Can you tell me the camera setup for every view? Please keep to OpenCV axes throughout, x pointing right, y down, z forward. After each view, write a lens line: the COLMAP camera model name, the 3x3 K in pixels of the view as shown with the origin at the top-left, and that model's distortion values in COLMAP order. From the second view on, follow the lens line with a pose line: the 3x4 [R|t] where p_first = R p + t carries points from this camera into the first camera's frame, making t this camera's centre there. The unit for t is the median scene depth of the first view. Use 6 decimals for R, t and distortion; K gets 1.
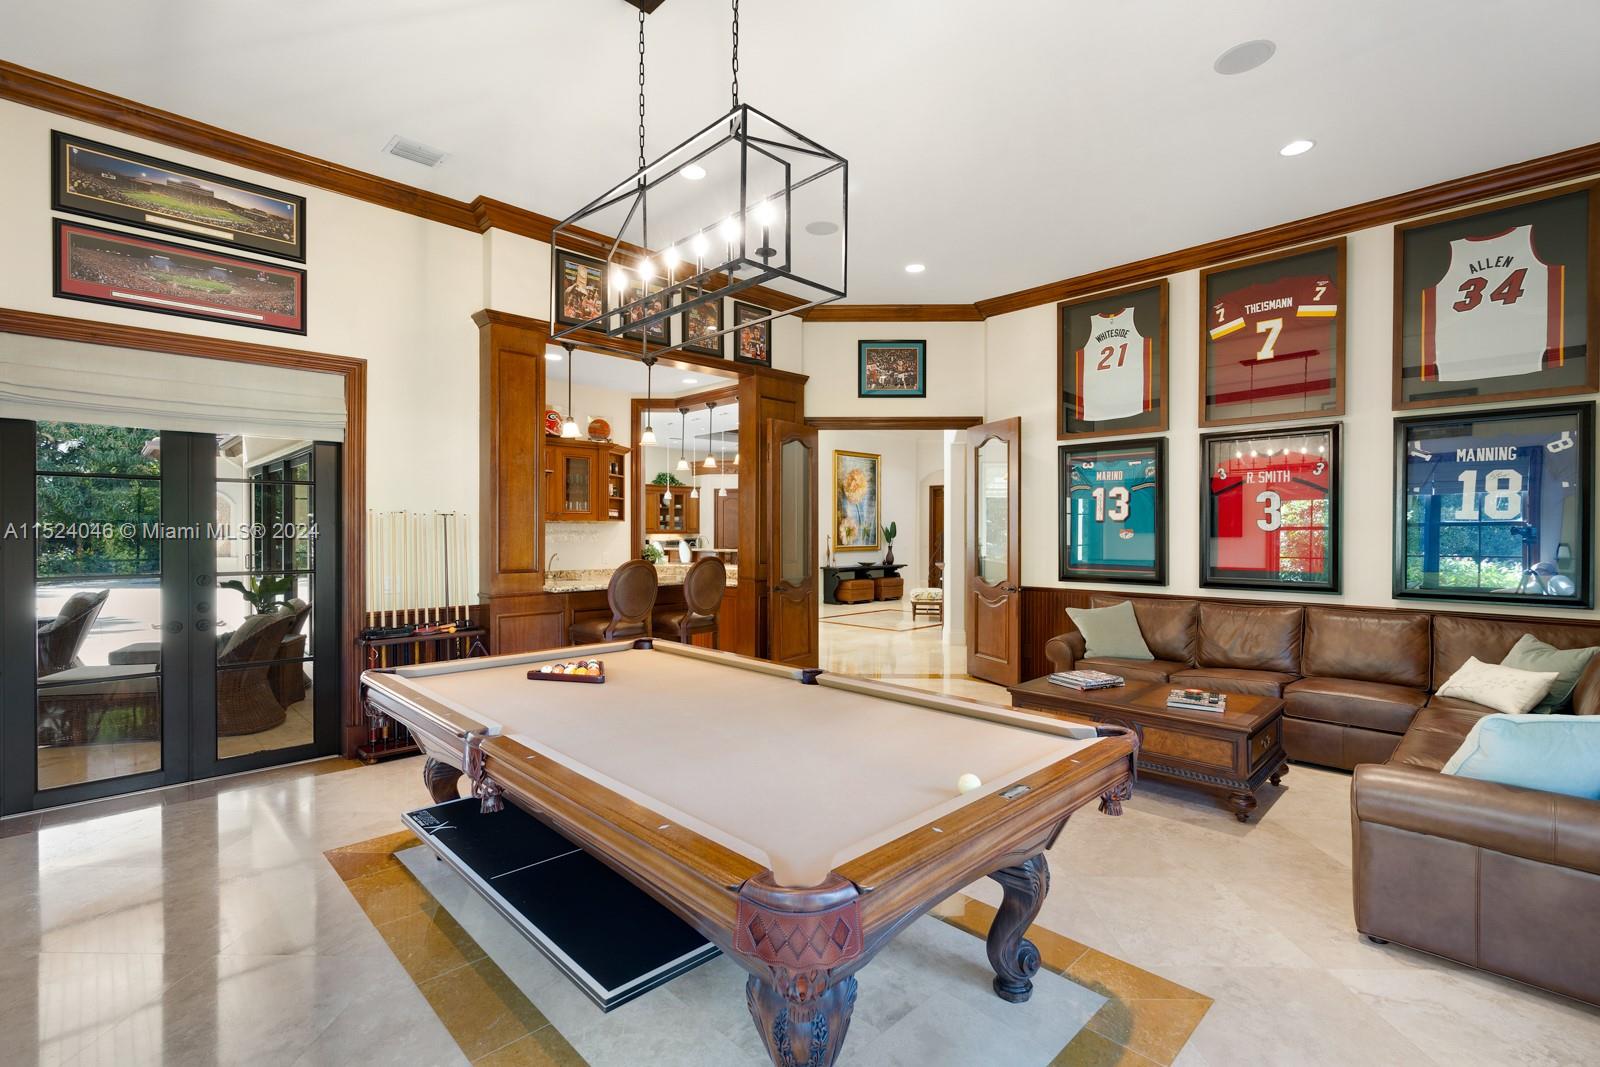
lens RADIAL K [[725.2, 0, 800.1], [0, 725.2, 535.4], [0, 0, 1]] dist [-0.008673, 0.003198]
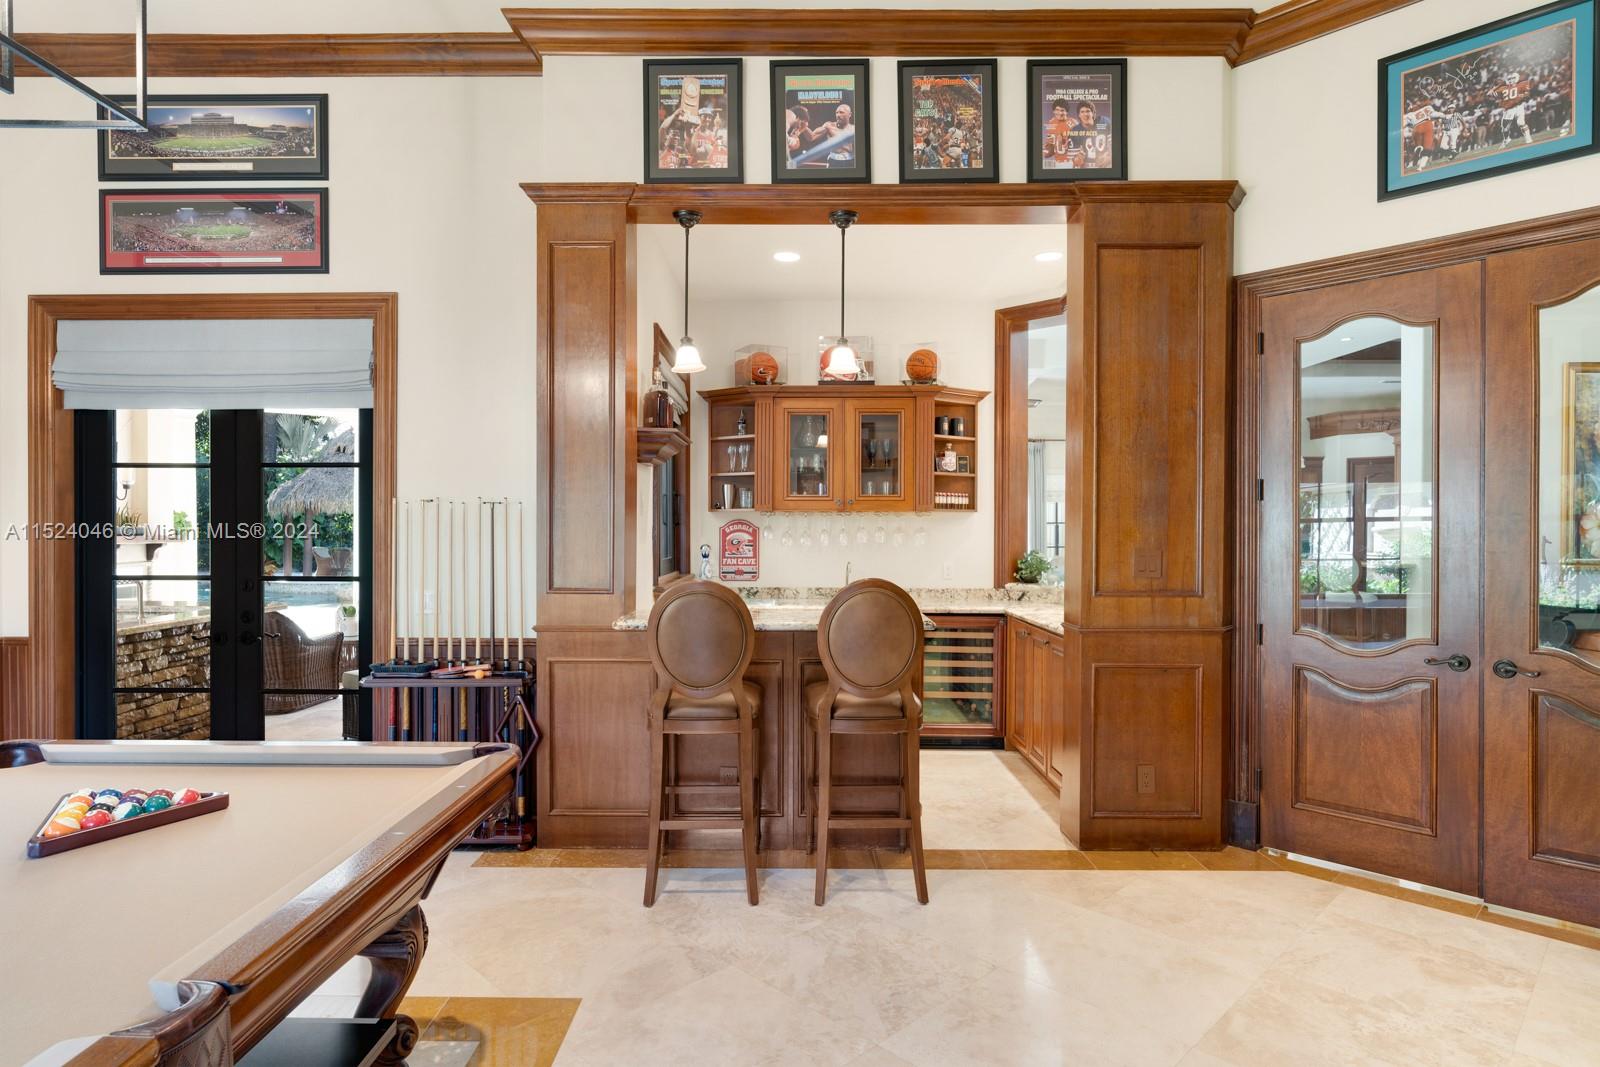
lens RADIAL K [[877.4, 0, 799.2], [0, 877.4, 533.8], [0, 0, 1]] dist [-0.002573, 0.003611]
pose [[0.707303, 0.002937, -0.706904, 0.285302], [-0.003935, 0.999992, 0.000218, -0.000966], [0.706899, 0.002628, 0.707309, 0.597014]]
